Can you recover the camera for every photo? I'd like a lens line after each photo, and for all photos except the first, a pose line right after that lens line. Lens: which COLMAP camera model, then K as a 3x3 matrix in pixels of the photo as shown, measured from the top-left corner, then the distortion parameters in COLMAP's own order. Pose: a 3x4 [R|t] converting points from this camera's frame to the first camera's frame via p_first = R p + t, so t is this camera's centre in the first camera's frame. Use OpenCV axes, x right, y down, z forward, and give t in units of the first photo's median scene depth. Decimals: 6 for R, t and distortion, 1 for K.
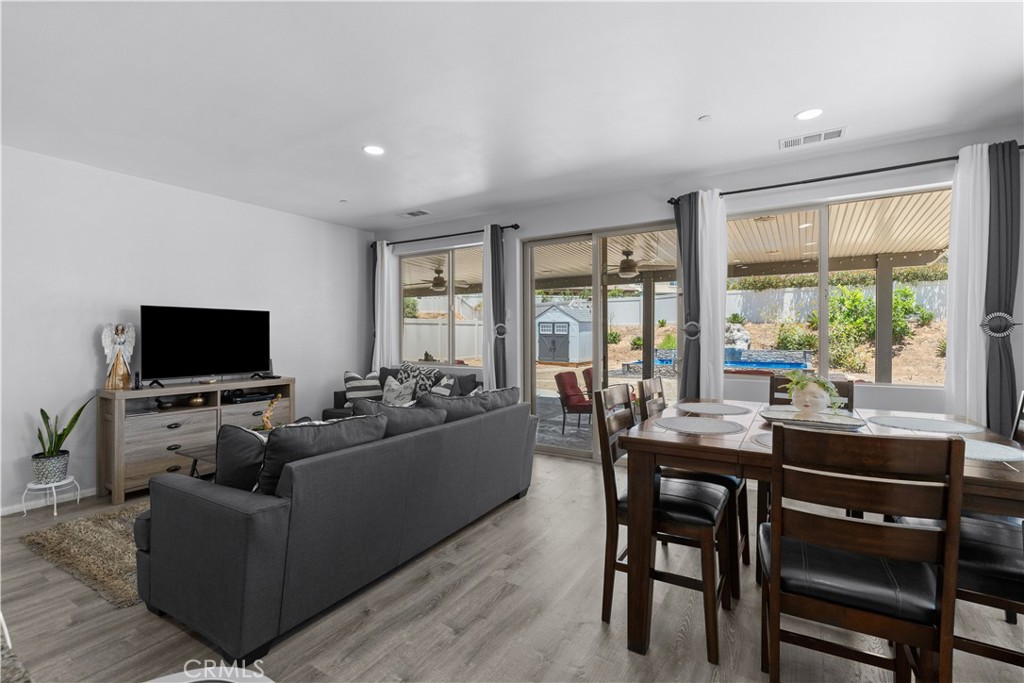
lens RADIAL K [[463.5, 0, 512.0], [0, 463.5, 341.5], [0, 0, 1]] dist [0.000185, 0.000028]
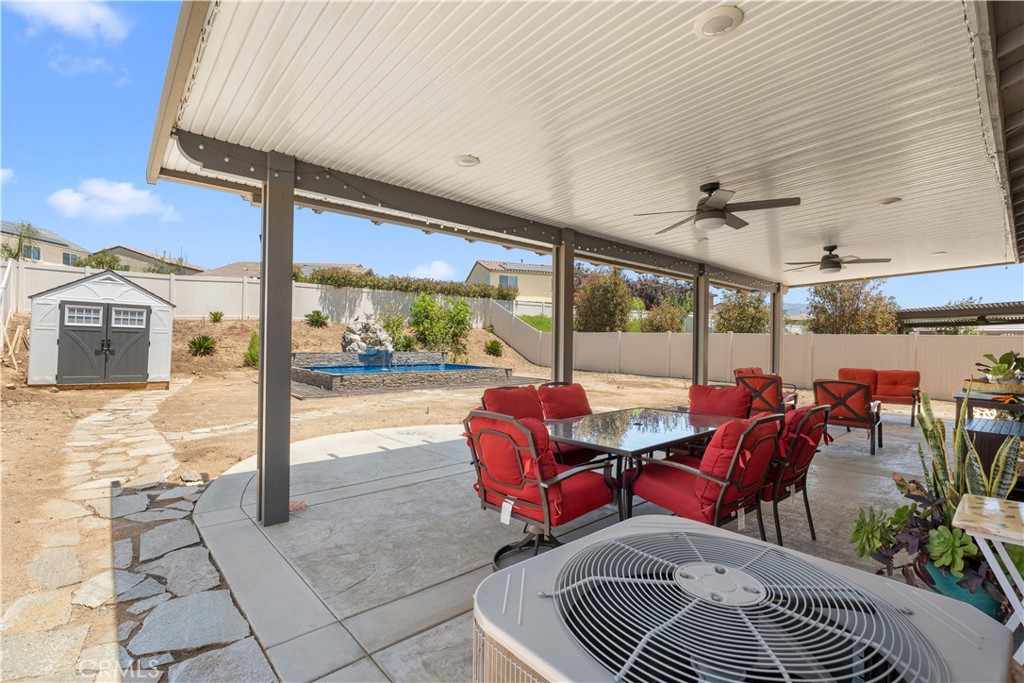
lens RADIAL K [[468.3, 0, 517.0], [0, 468.3, 342.3], [0, 0, 1]] dist [0.003601, 0.000919]
pose [[0.292708, 0.003920, 0.956194, -0.469038], [-0.000837, 0.999992, -0.003843, 0.003259], [-0.956202, 0.000325, 0.292709, 0.732935]]
